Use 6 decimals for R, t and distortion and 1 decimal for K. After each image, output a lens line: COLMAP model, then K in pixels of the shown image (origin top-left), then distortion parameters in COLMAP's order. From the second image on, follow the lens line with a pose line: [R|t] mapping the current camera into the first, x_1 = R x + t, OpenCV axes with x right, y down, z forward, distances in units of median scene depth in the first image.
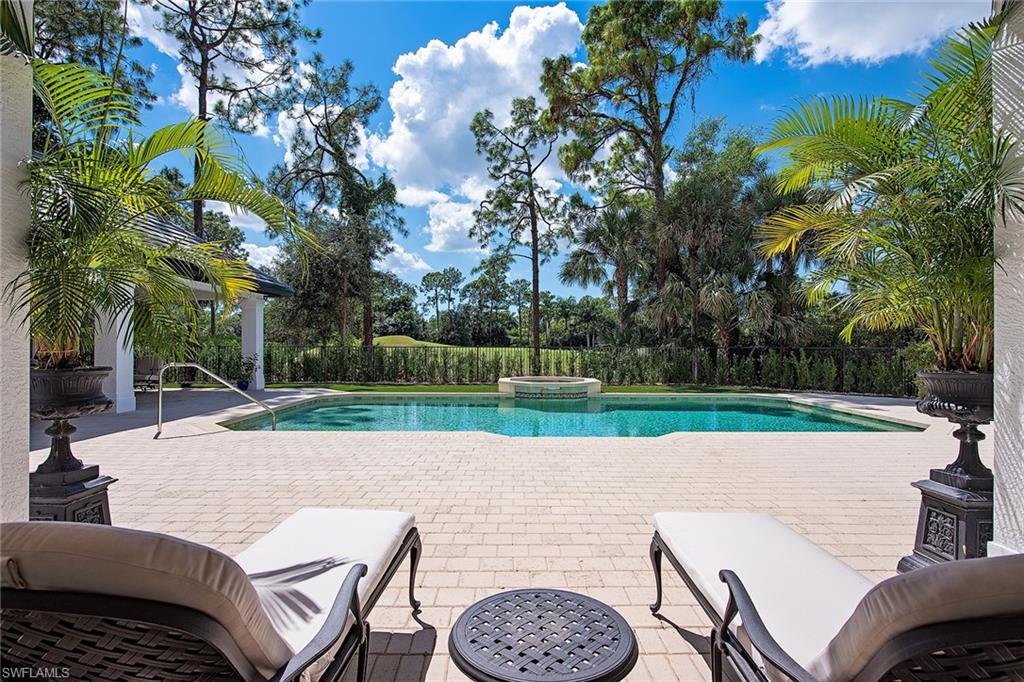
lens RADIAL K [[530.6, 0, 512.7], [0, 530.6, 342.4], [0, 0, 1]] dist [0.000107, 0.000020]
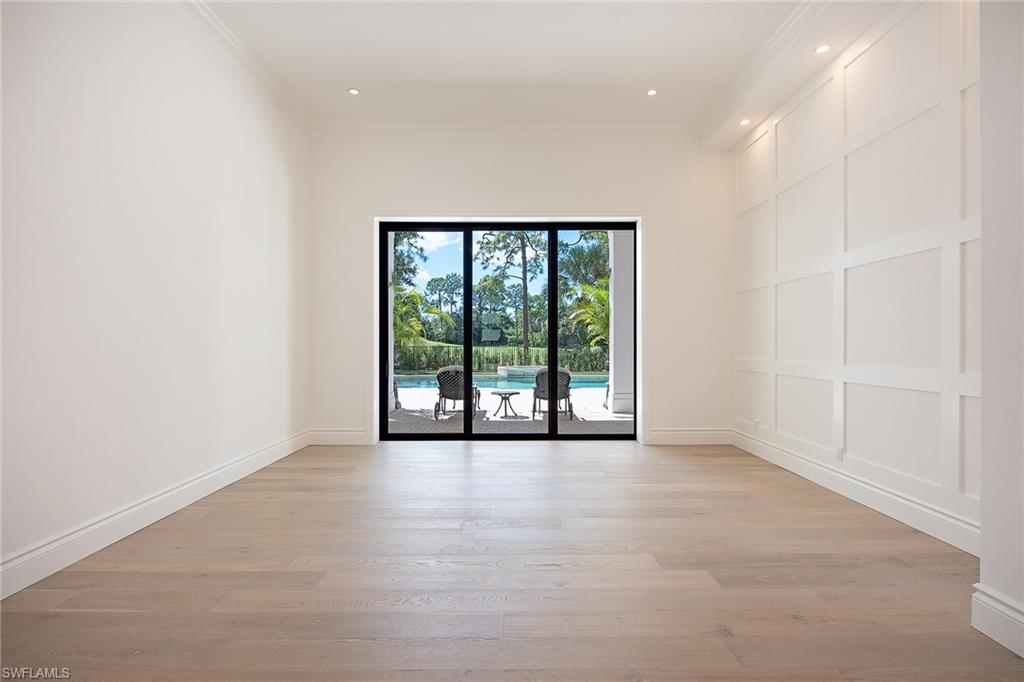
lens RADIAL K [[530.6, 0, 511.7], [0, 530.6, 342.2], [0, 0, 1]] dist [0.000107, 0.000020]
pose [[0.999987, -0.004873, 0.001719, 0.006638], [0.004867, 0.999981, 0.003776, -0.005153], [-0.001737, -0.003767, 0.999991, -0.281621]]
